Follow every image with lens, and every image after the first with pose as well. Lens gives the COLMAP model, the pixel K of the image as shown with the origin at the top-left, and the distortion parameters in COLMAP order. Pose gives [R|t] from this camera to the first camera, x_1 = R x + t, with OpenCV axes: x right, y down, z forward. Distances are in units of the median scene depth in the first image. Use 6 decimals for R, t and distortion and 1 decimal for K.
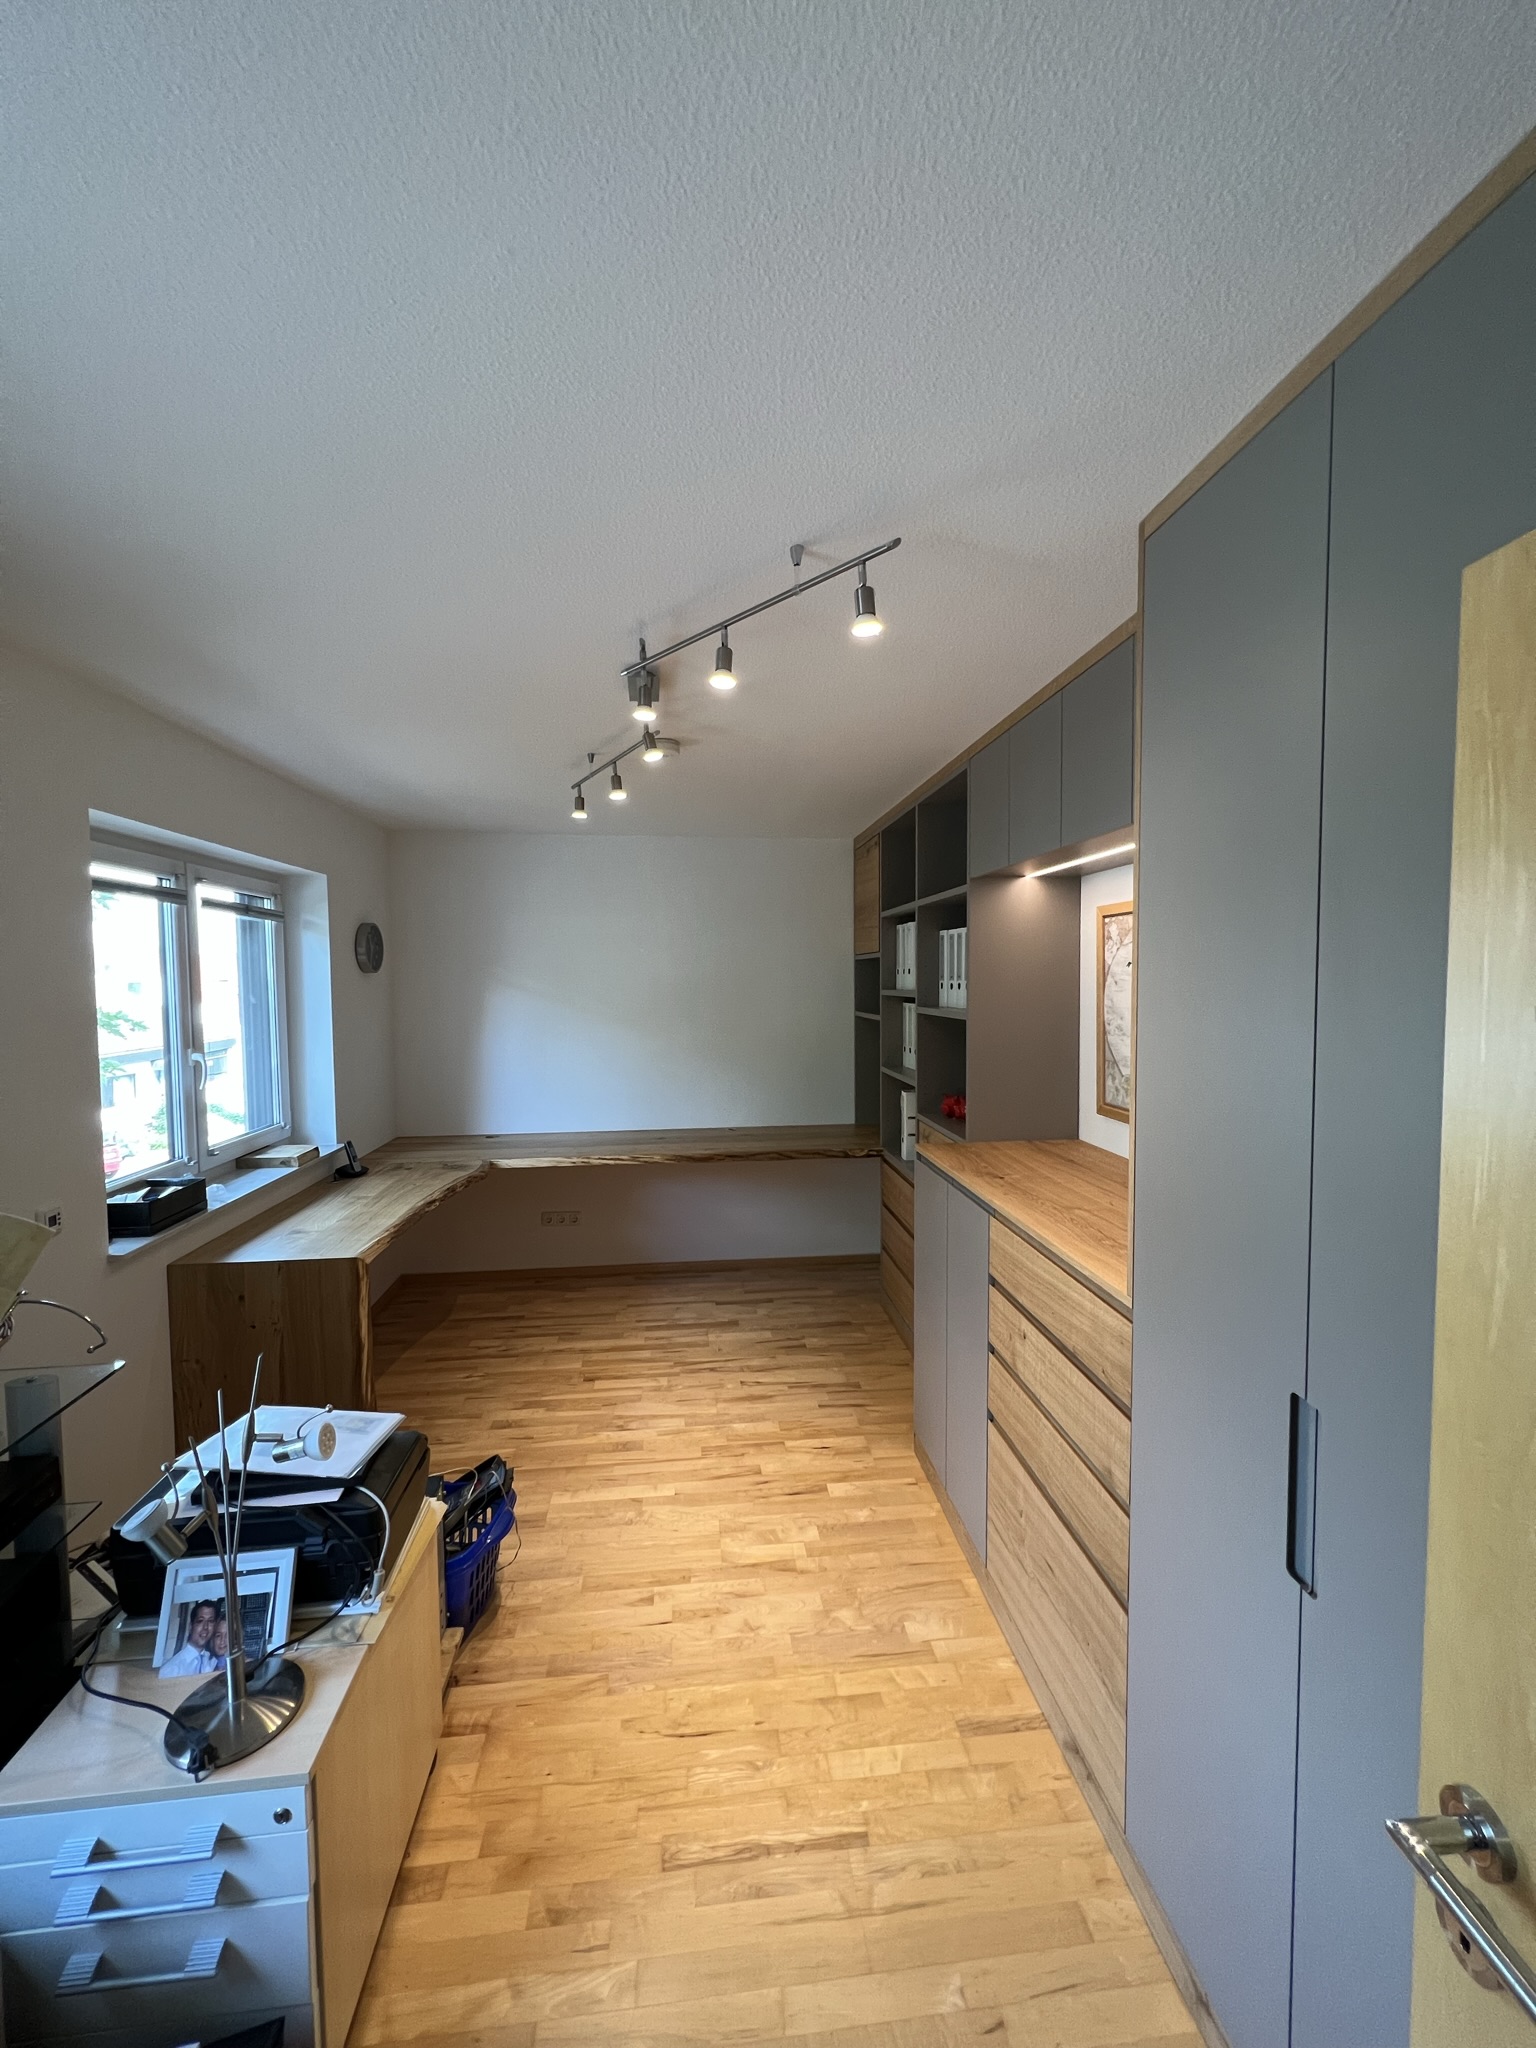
lens RADIAL K [[817.6, 0, 776.1], [0, 817.6, 1022.2], [0, 0, 1]] dist [-0.001572, 0.000384]
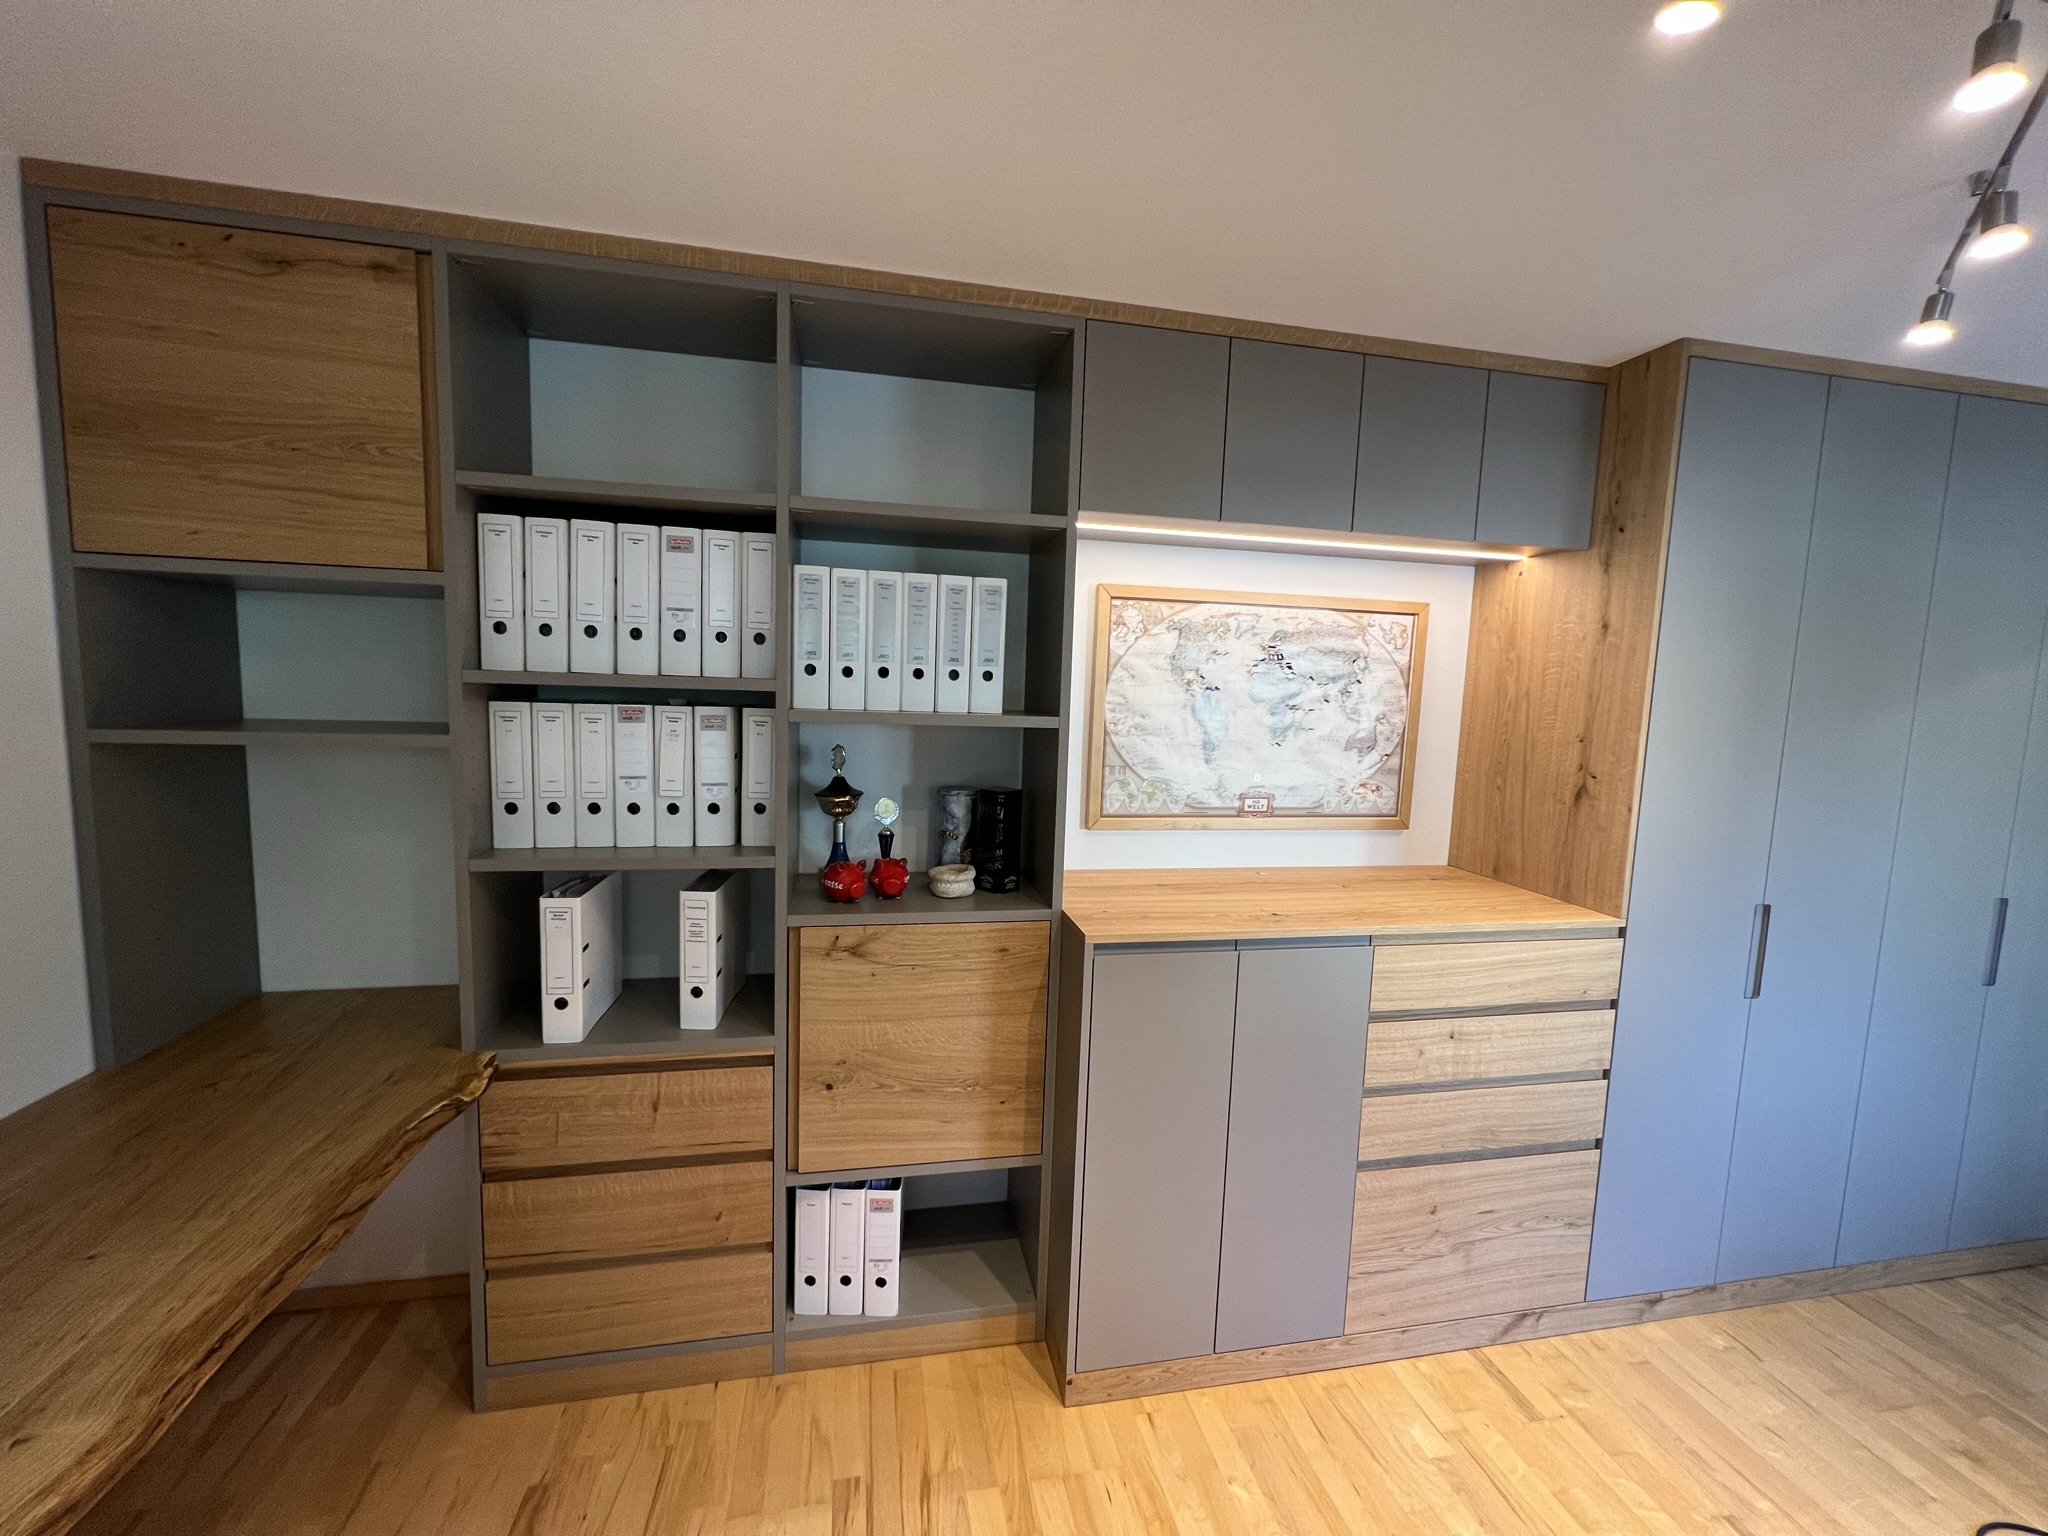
lens RADIAL K [[816.1, 0, 1018.8], [0, 816.1, 767.9], [0, 0, 1]] dist [-0.000157, 0.000538]
pose [[-0.084983, -0.098076, 0.991544, -0.390730], [0.017873, 0.994834, 0.099934, -0.034396], [-0.996222, 0.026214, -0.082791, 1.022686]]
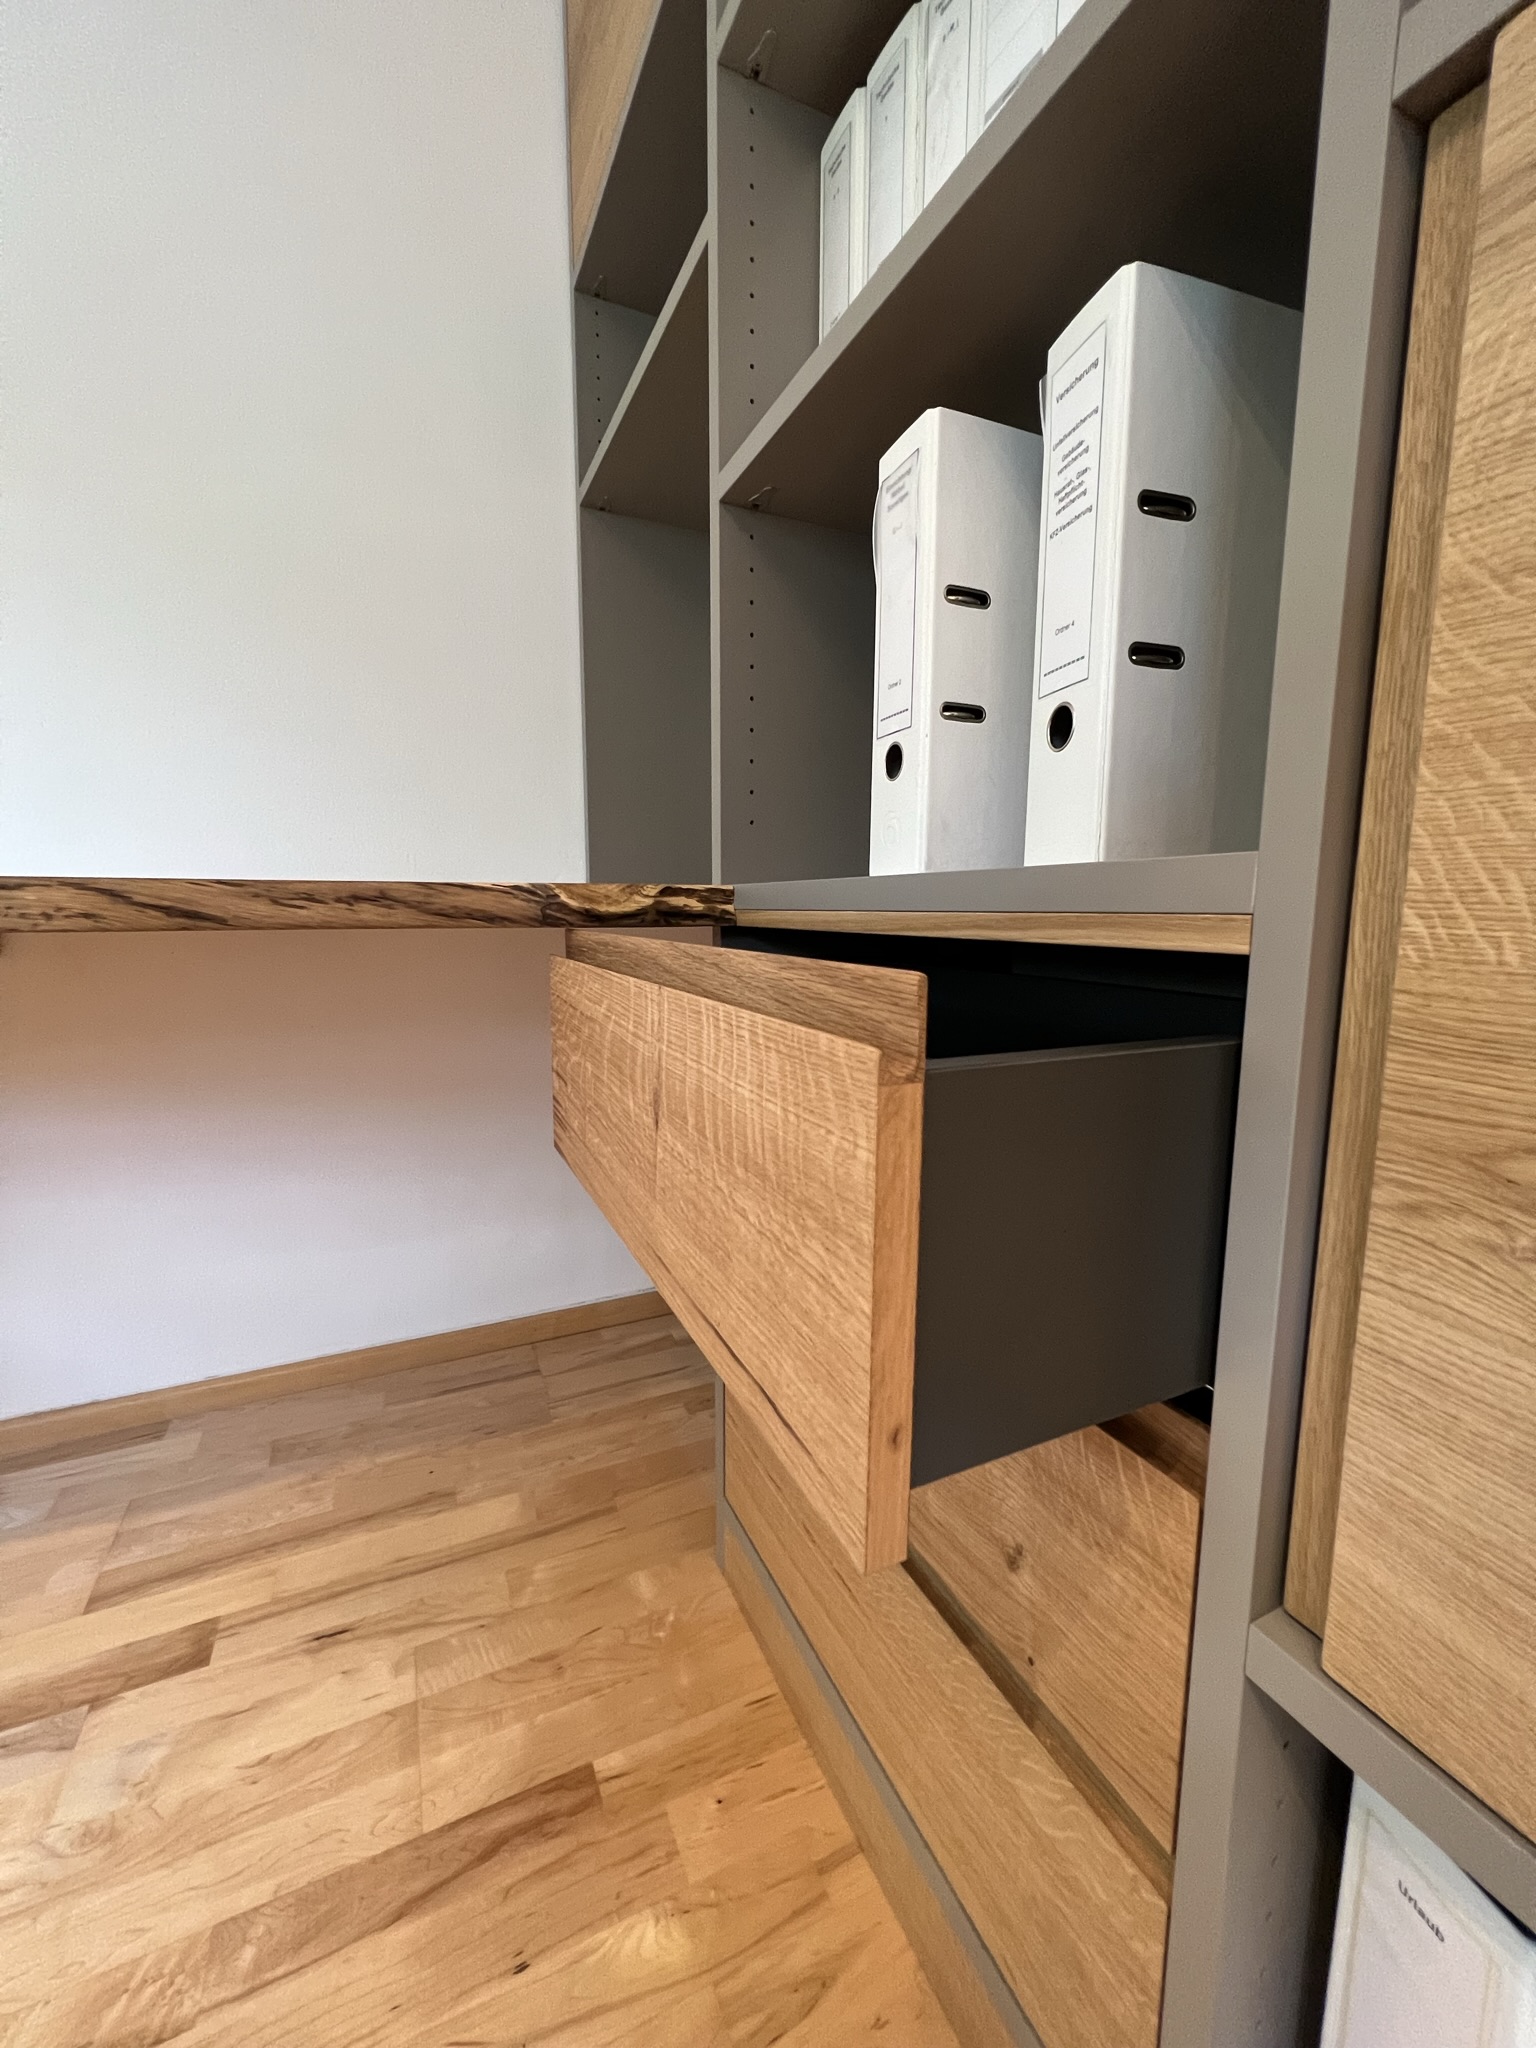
lens RADIAL K [[817.6, 0, 776.1], [0, 817.6, 1022.2], [0, 0, 1]] dist [-0.001572, 0.000384]
pose [[0.948449, -0.036243, 0.314851, 0.102329], [0.009733, 0.996302, 0.085364, 0.231391], [-0.316780, -0.077899, 0.945295, 1.071415]]
